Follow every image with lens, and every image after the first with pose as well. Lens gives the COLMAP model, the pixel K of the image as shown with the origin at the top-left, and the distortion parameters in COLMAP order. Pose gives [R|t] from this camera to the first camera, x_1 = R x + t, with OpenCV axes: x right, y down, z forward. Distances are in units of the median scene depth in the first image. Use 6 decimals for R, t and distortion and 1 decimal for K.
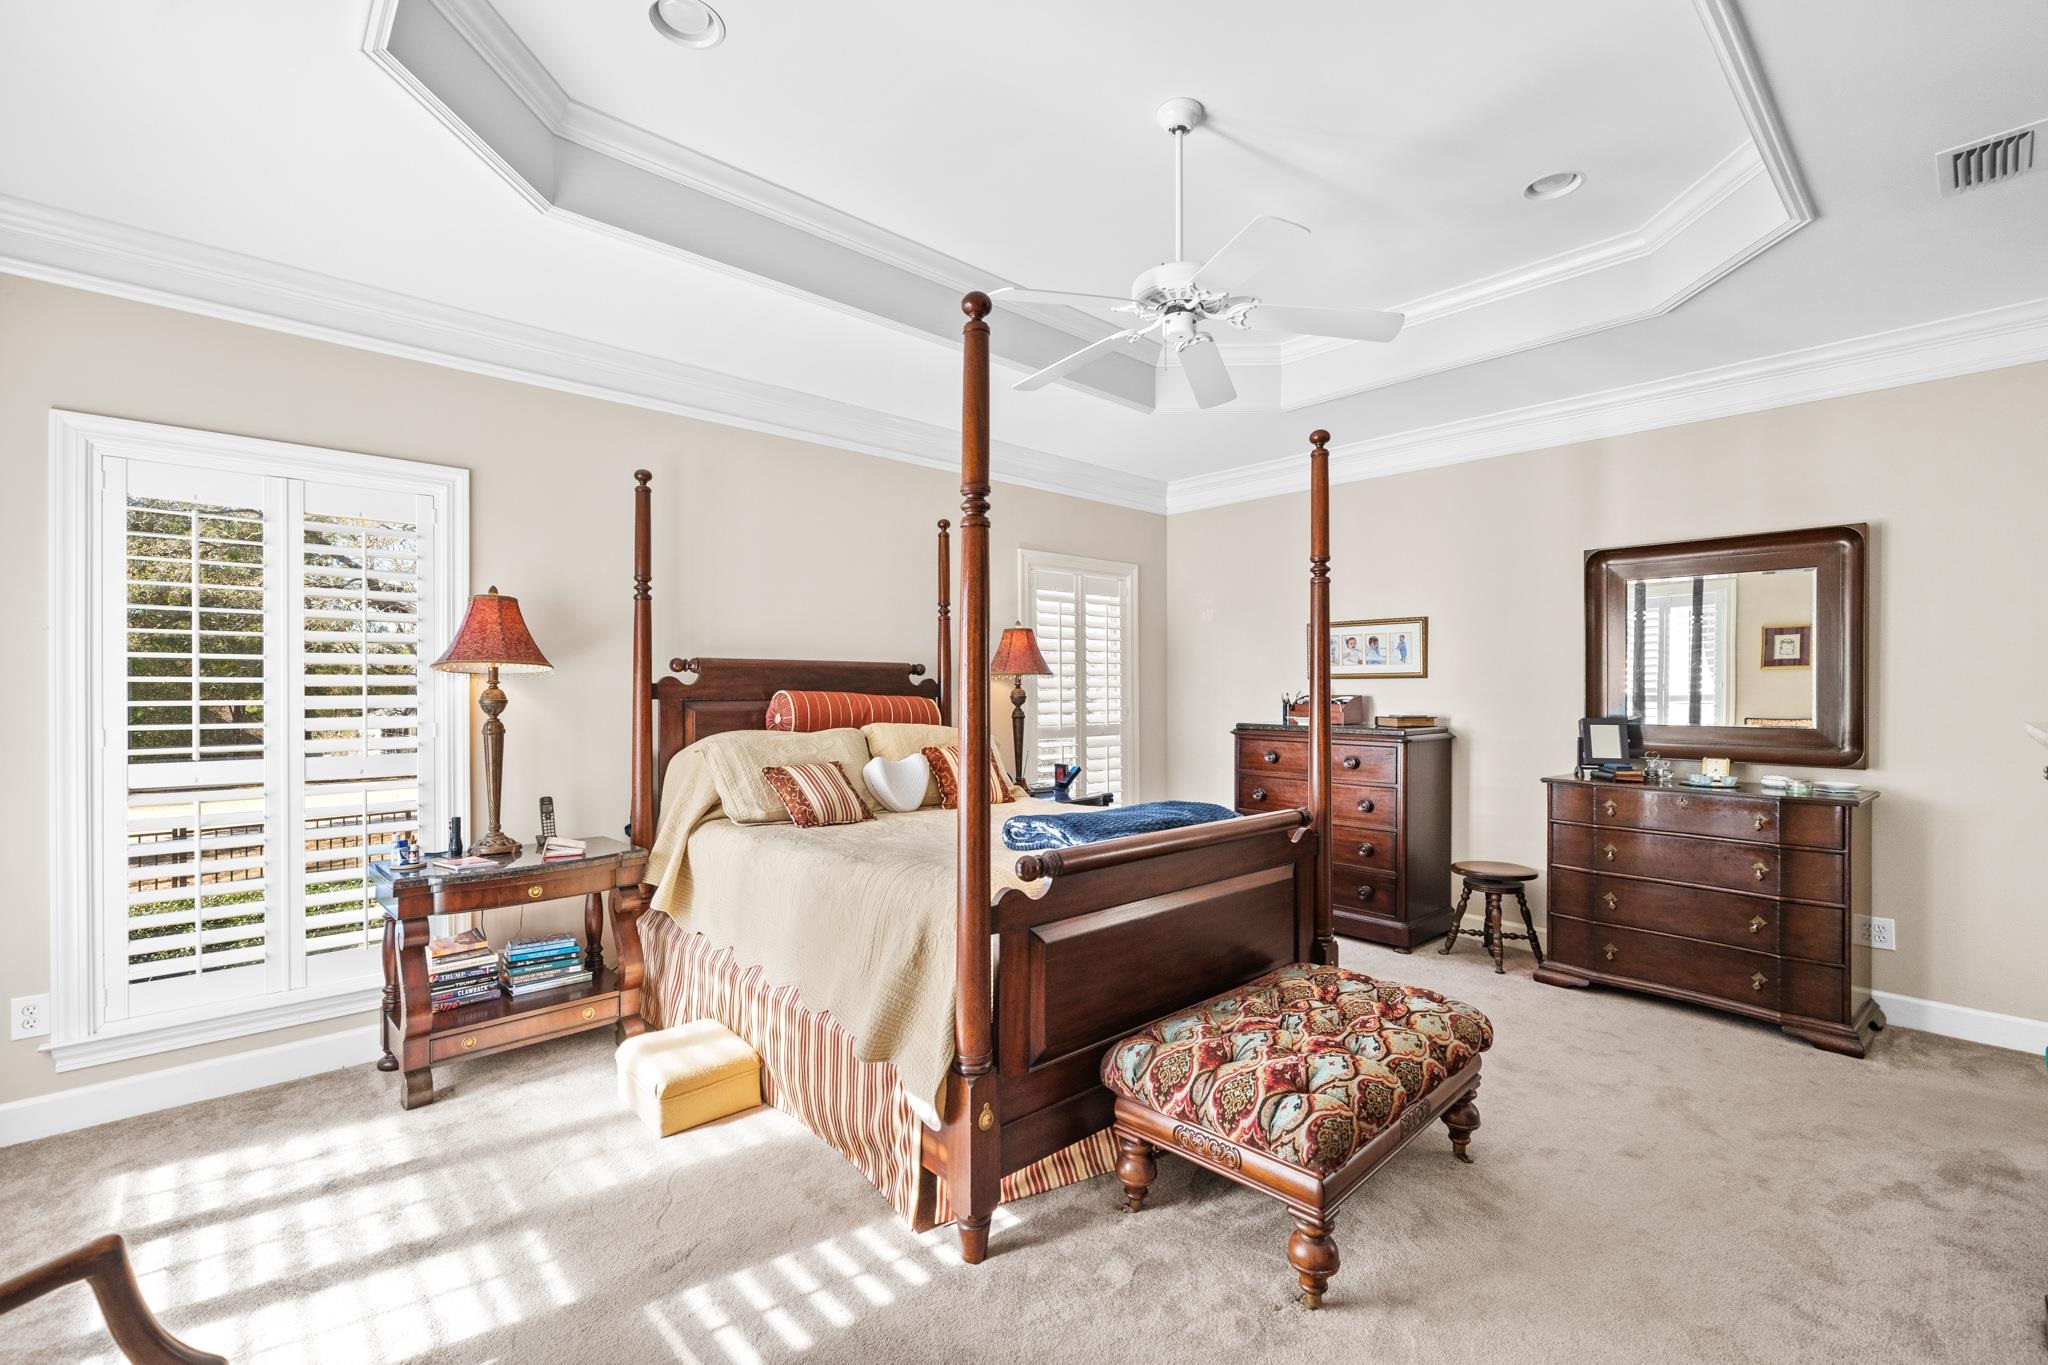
lens RADIAL K [[889.2, 0, 1017.9], [0, 889.2, 688.2], [0, 0, 1]] dist [0.002163, 0.000253]
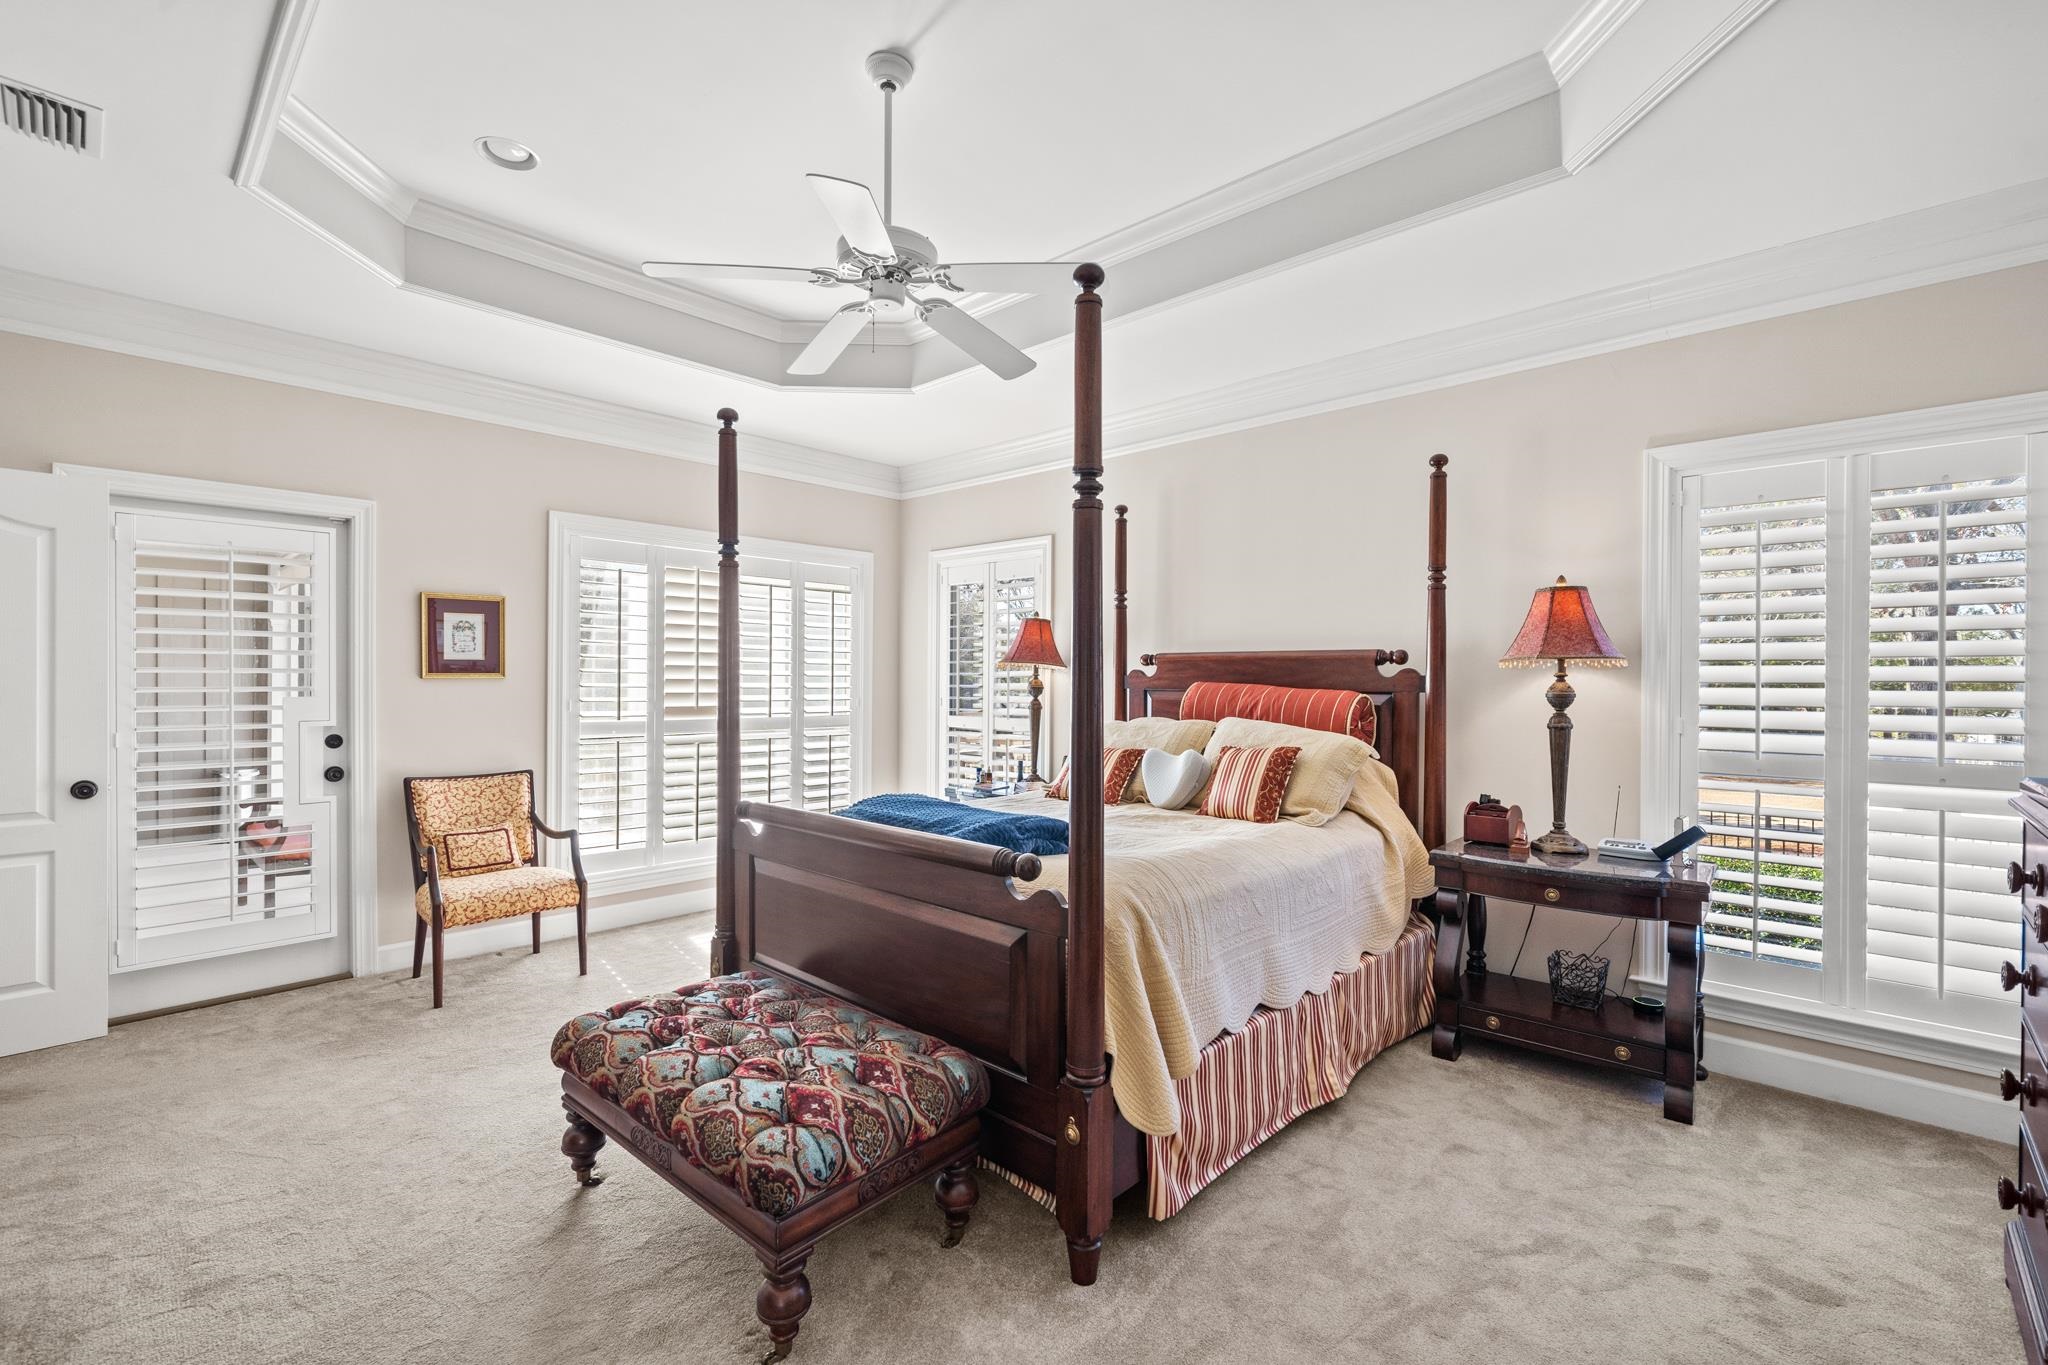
lens RADIAL K [[889.2, 0, 1018.5], [0, 889.2, 674.3], [0, 0, 1]] dist [0.002163, 0.000253]
pose [[0.082686, -0.002976, -0.996571, 0.776758], [-0.007214, 0.999968, -0.003585, -0.001130], [0.996550, 0.007486, 0.082661, 0.726213]]
